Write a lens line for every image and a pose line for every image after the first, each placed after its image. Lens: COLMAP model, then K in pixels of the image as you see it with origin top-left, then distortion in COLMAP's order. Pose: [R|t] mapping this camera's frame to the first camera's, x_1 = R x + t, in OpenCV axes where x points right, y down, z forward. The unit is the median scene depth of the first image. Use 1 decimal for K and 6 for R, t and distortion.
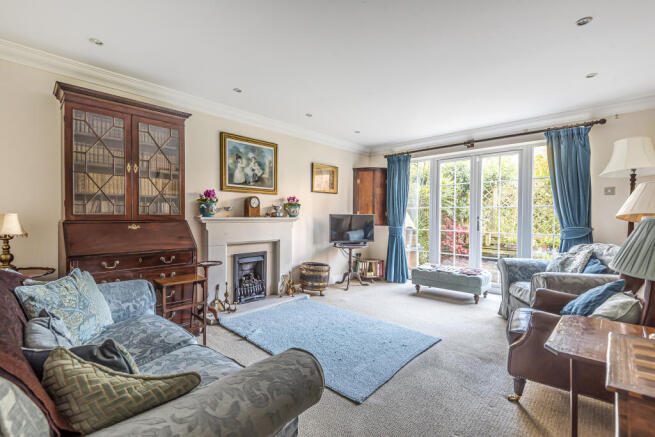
lens RADIAL K [[295.2, 0, 327.5], [0, 295.2, 218.5], [0, 0, 1]] dist [0.026258, -0.000185]
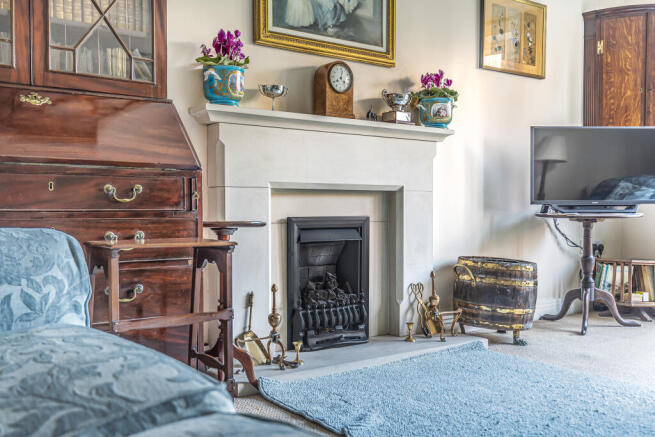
lens RADIAL K [[634.1, 0, 327.5], [0, 634.1, 218.5], [0, 0, 1]] dist [0.017580, 0.015519]
pose [[0.982609, -0.003394, -0.185657, -0.114956], [0.005161, 0.999946, 0.009036, 0.110674], [0.185616, -0.009837, 0.982573, 0.218476]]
